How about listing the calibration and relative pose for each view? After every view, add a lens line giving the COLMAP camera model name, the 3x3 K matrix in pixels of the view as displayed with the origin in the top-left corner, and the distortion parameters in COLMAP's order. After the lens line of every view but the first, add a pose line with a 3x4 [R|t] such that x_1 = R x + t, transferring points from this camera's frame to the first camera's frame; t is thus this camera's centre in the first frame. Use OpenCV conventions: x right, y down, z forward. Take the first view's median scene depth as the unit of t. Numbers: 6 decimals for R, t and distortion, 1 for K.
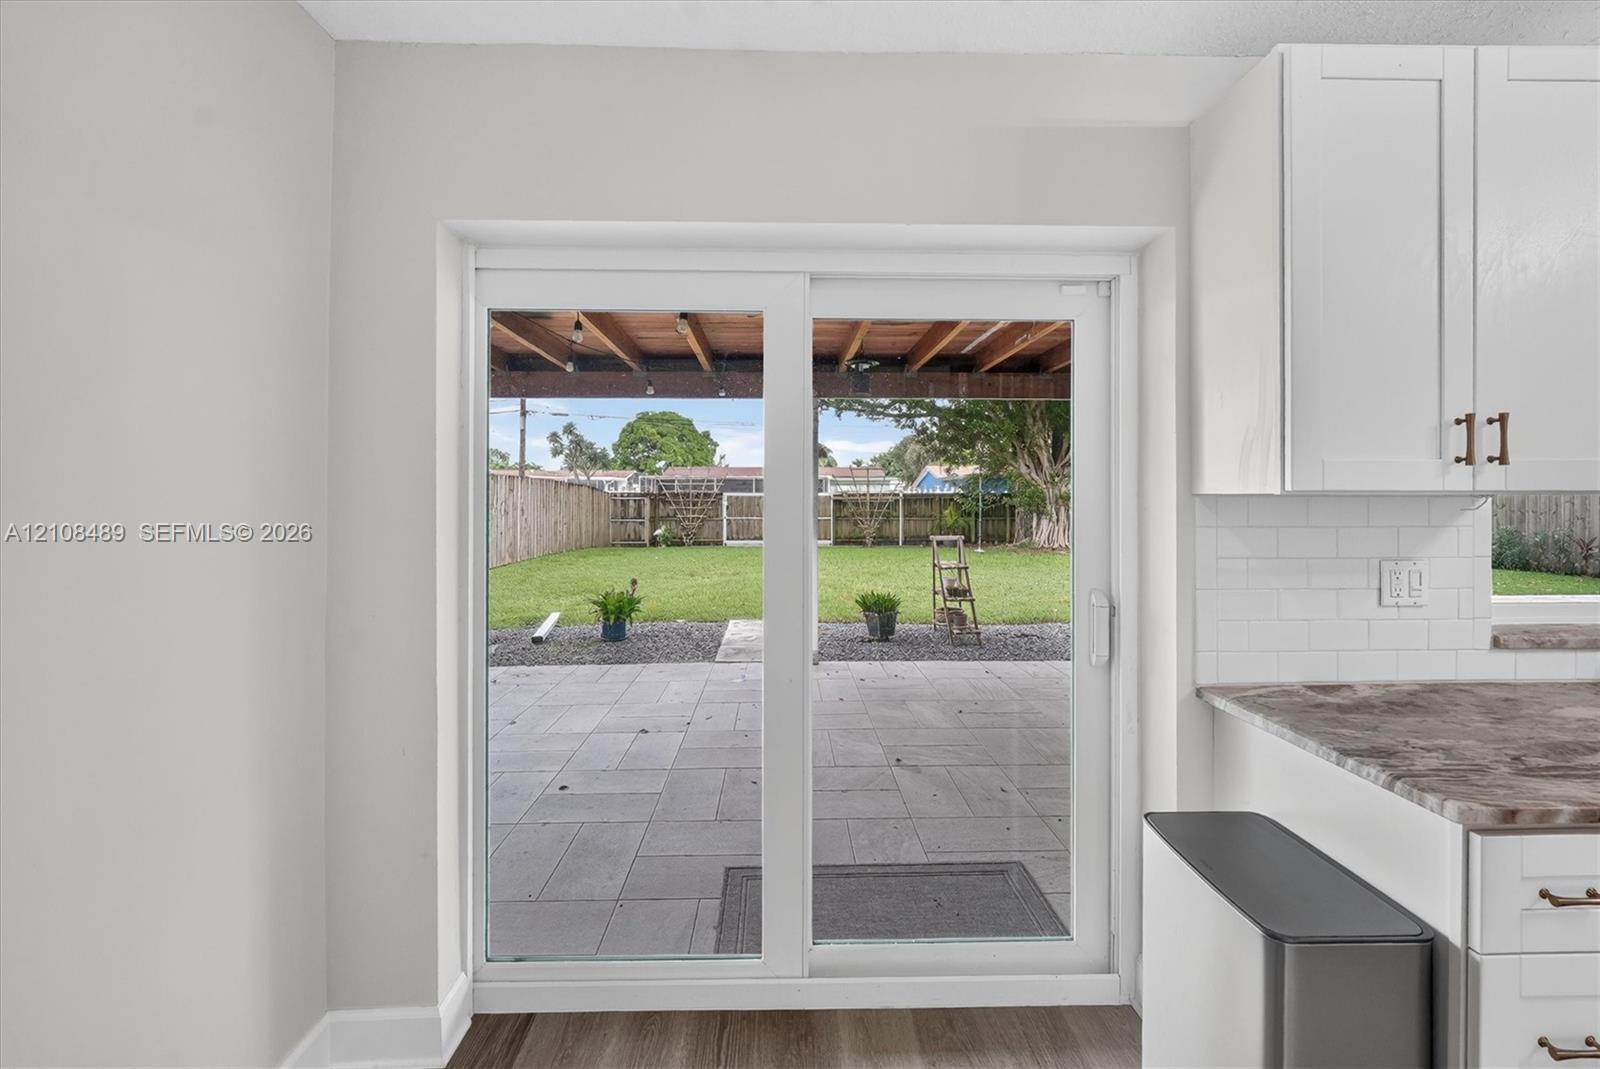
lens RADIAL K [[680.1, 0, 800.6], [0, 680.1, 492.3], [0, 0, 1]] dist [-0.005676, -0.000642]
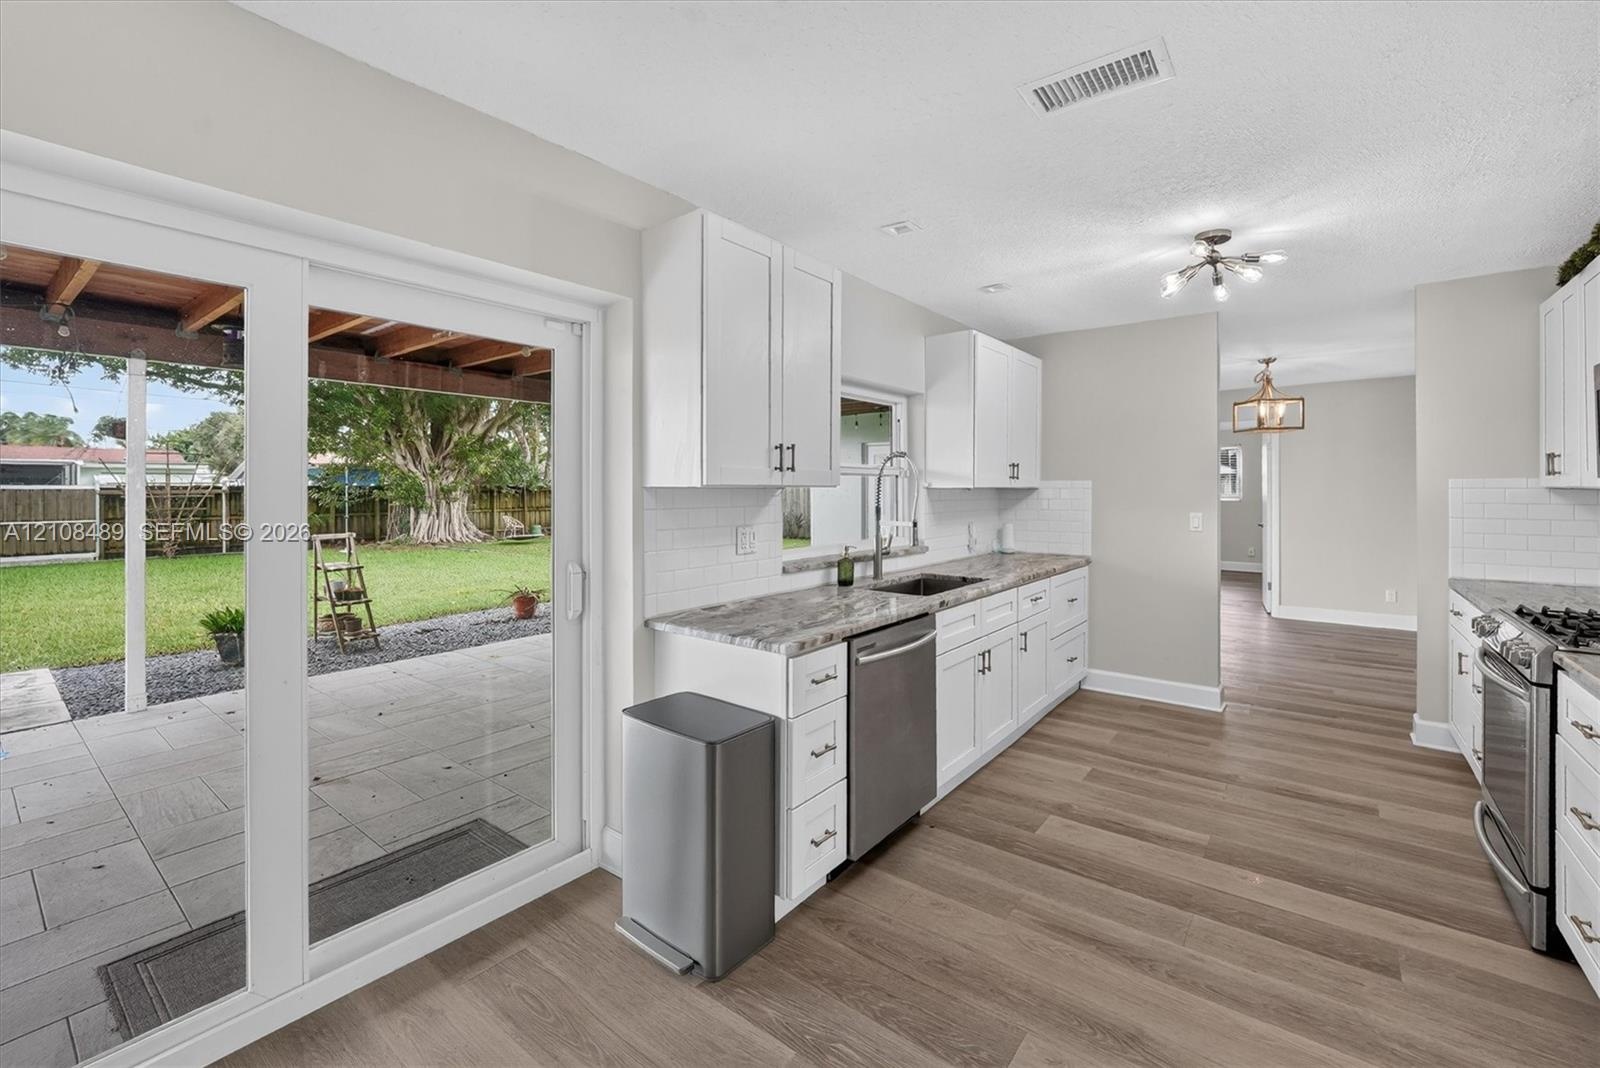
lens RADIAL K [[664.5, 0, 812.6], [0, 664.5, 489.4], [0, 0, 1]] dist [-0.008518, 0.000128]
pose [[0.629438, -0.002377, 0.777047, -0.268256], [-0.002439, 0.999984, 0.005035, -0.000411], [-0.777047, -0.005065, 0.629422, -0.156020]]
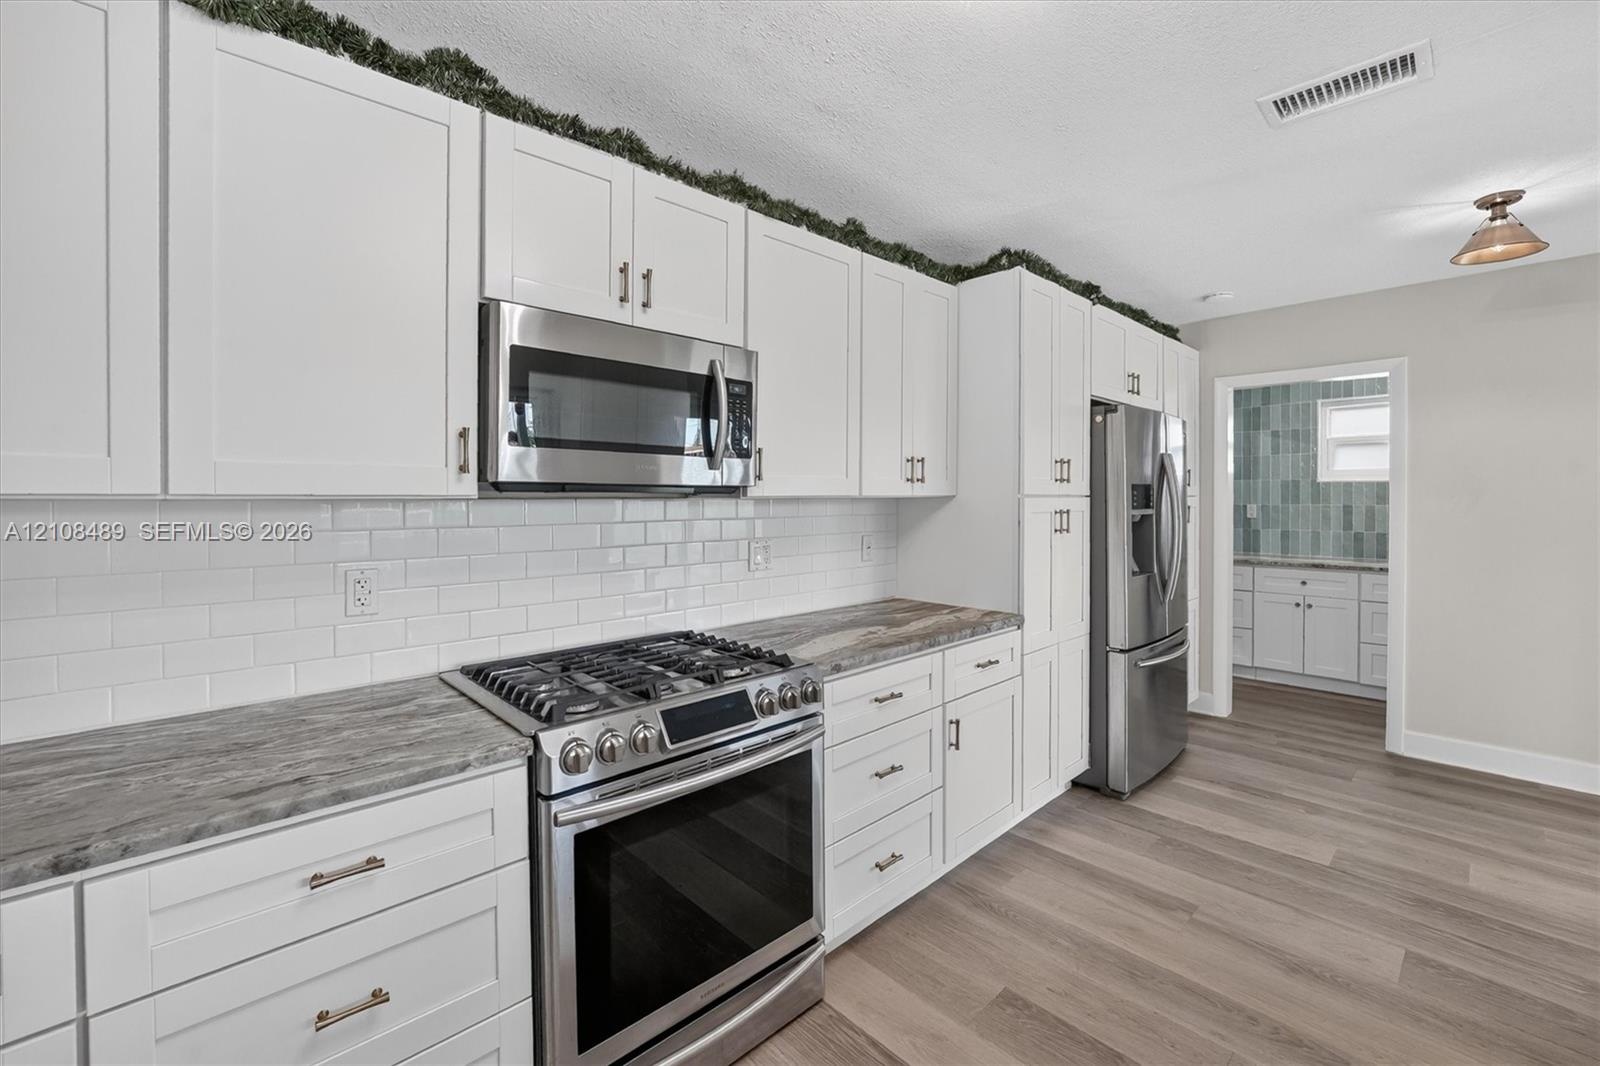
lens RADIAL K [[664.5, 0, 807.7], [0, 664.5, 500.3], [0, 0, 1]] dist [-0.008518, 0.000128]
pose [[-0.736599, 0.006581, -0.676297, 2.010999], [0.007758, 0.999969, 0.001280, 0.003157], [0.676285, -0.004304, -0.736628, 0.325416]]
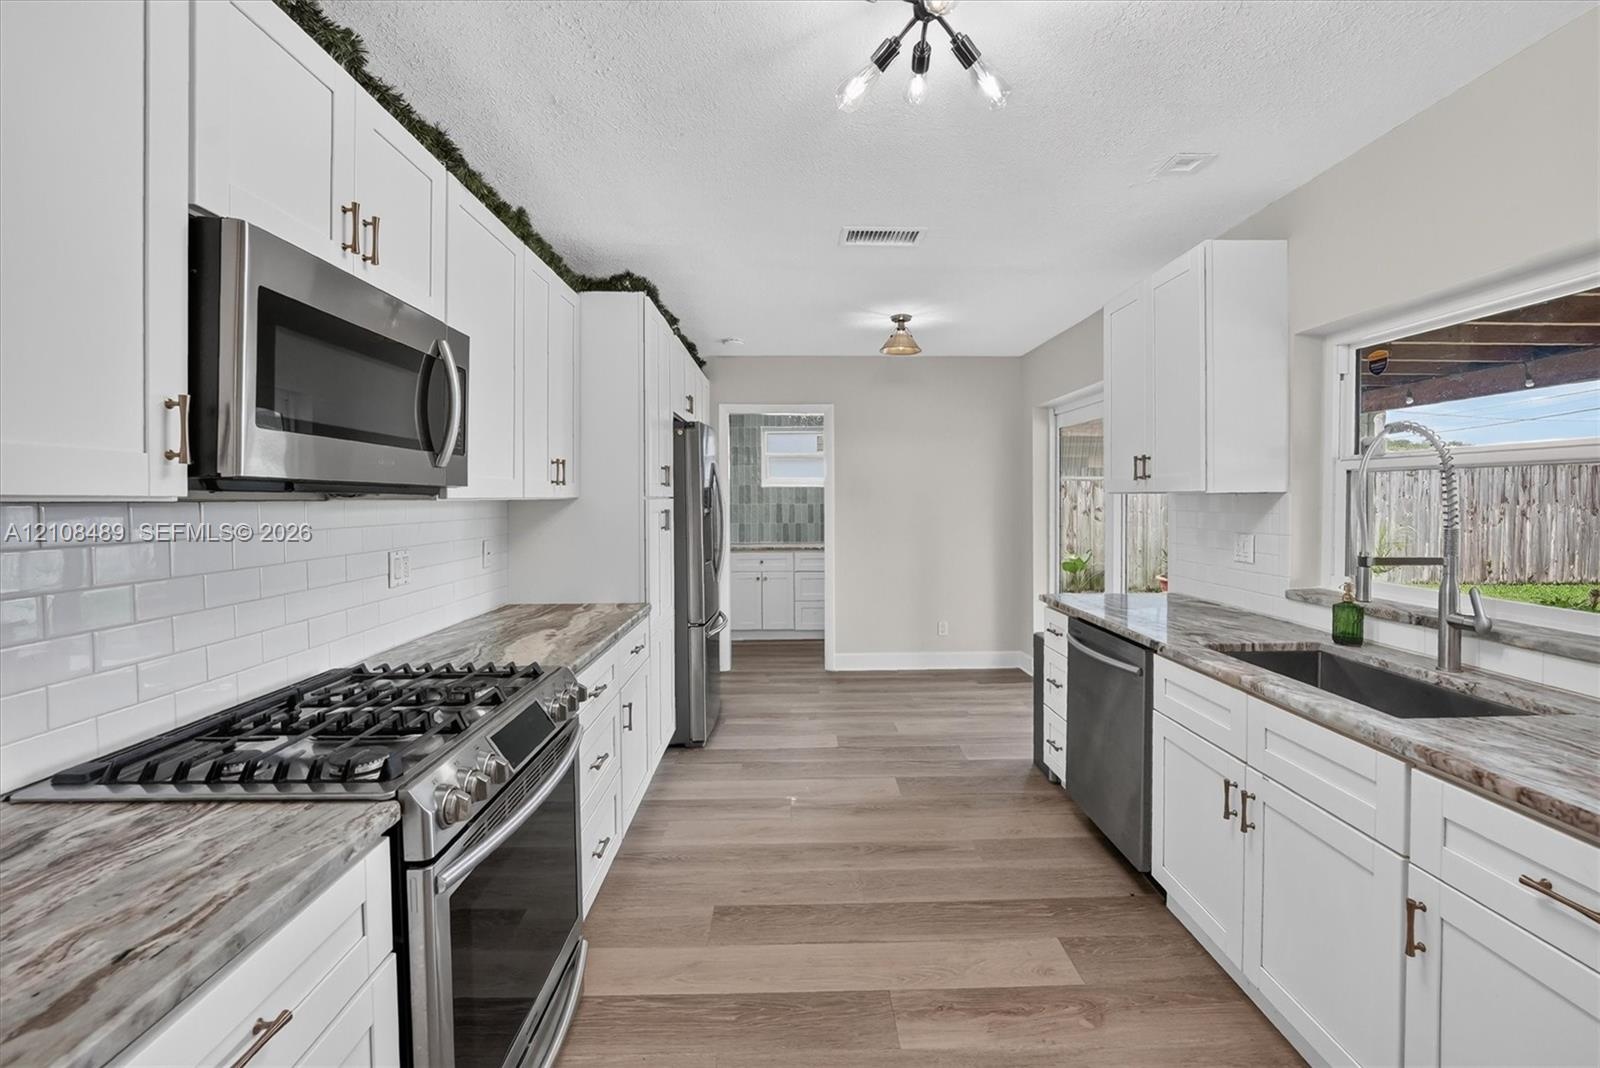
lens RADIAL K [[664.5, 0, 793.9], [0, 664.5, 509.2], [0, 0, 1]] dist [-0.008518, 0.000128]
pose [[-0.006398, 0.019608, -0.999787, 2.317889], [0.008751, 0.999771, 0.019552, -0.001331], [0.999941, -0.008625, -0.006568, -0.063119]]
